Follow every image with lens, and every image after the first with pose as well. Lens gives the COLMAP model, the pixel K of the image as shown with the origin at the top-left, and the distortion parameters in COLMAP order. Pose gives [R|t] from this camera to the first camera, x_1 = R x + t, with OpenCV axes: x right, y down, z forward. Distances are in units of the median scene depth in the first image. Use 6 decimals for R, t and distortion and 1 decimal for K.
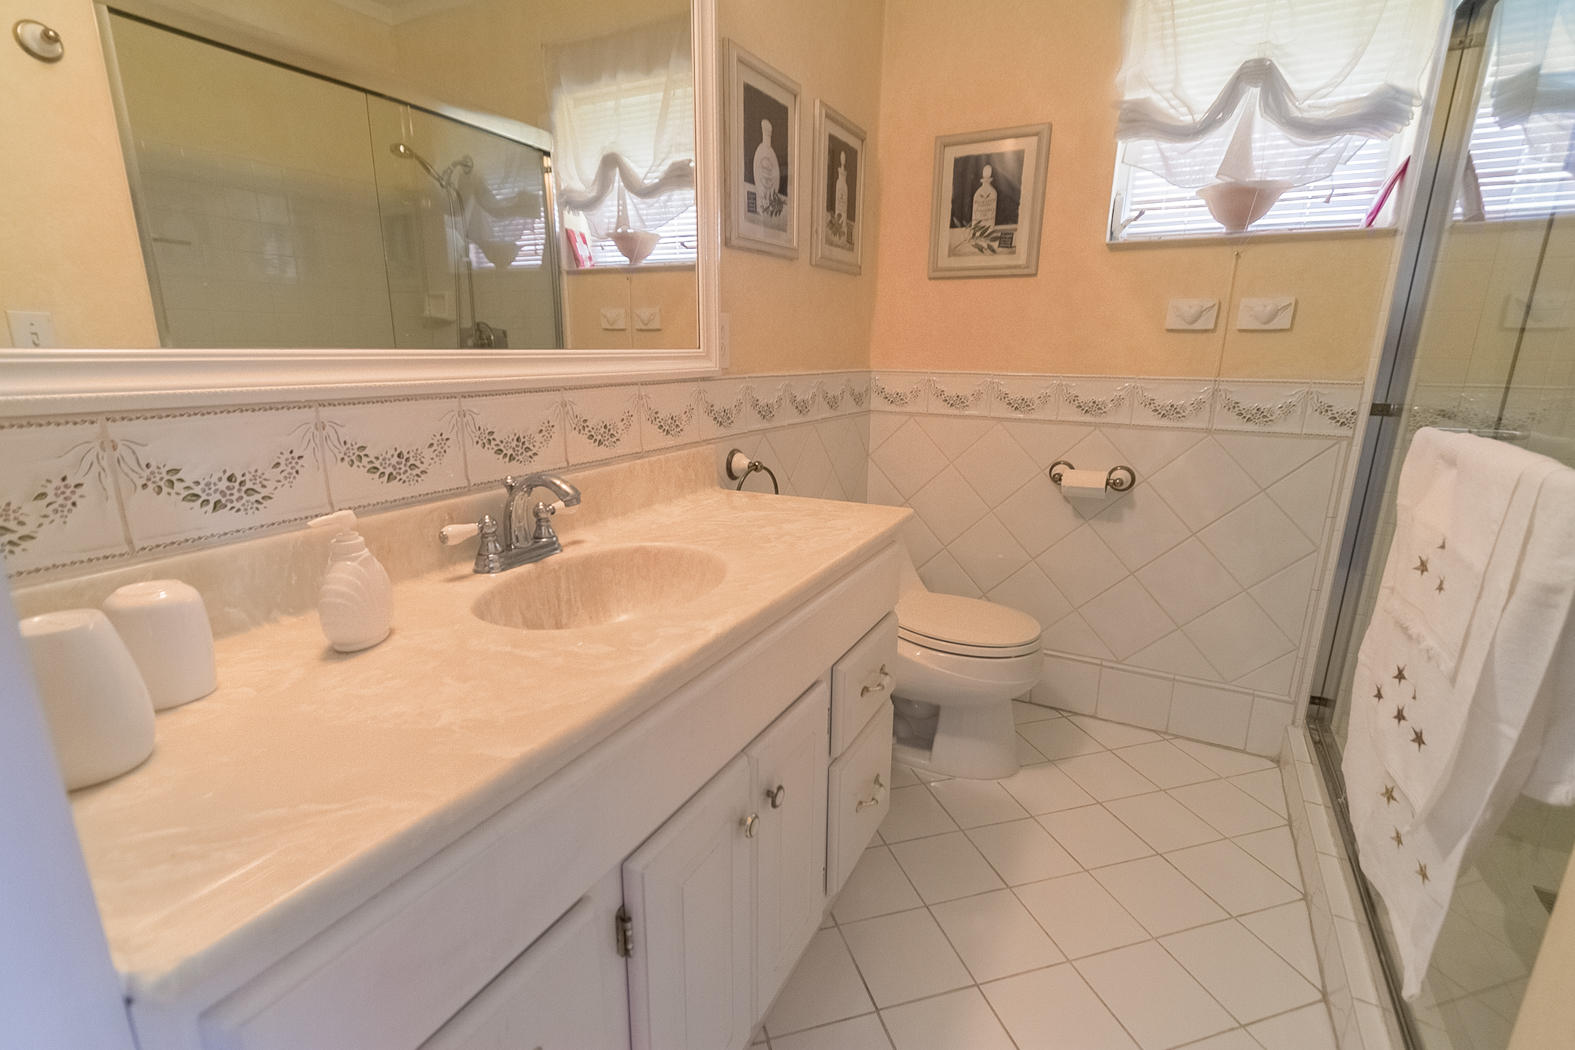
lens RADIAL K [[736.1, 0, 780.1], [0, 736.1, 528.1], [0, 0, 1]] dist [0.004119, -0.001385]
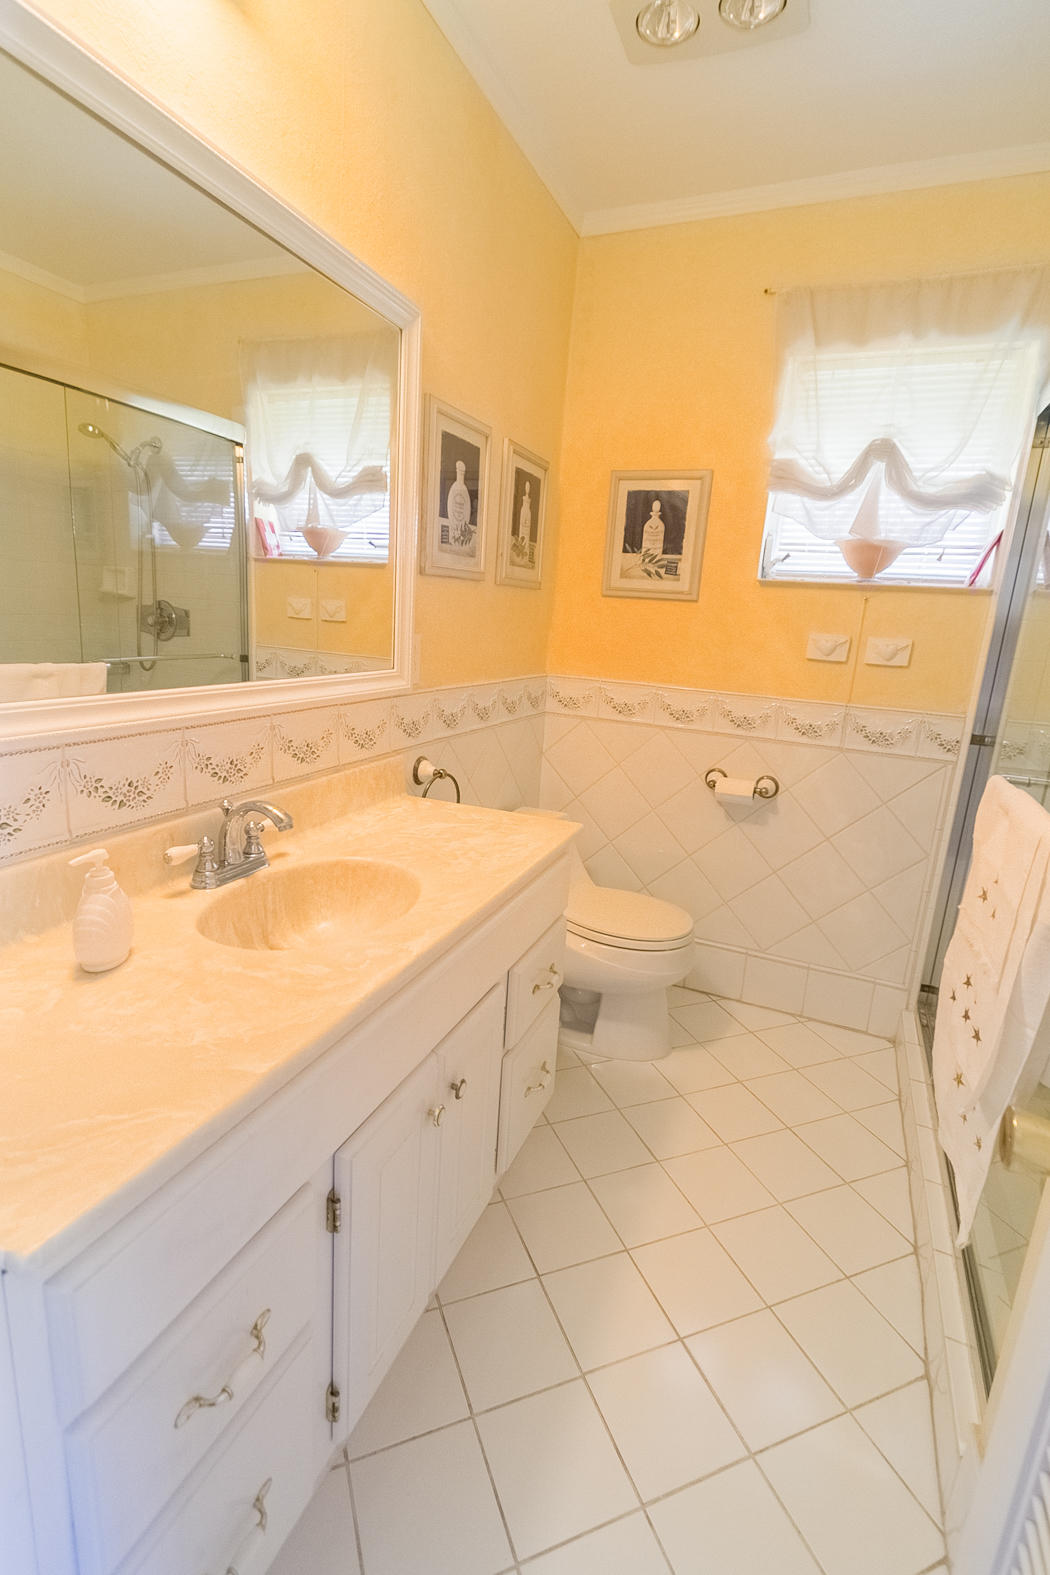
lens RADIAL K [[736.1, 0, 526.4], [0, 736.1, 780.5], [0, 0, 1]] dist [0.004119, -0.001385]
pose [[0.994157, 0.031285, 0.103309, -0.017986], [-0.028948, 0.999292, -0.024046, -0.048739], [-0.103988, 0.020915, 0.994359, -0.088146]]
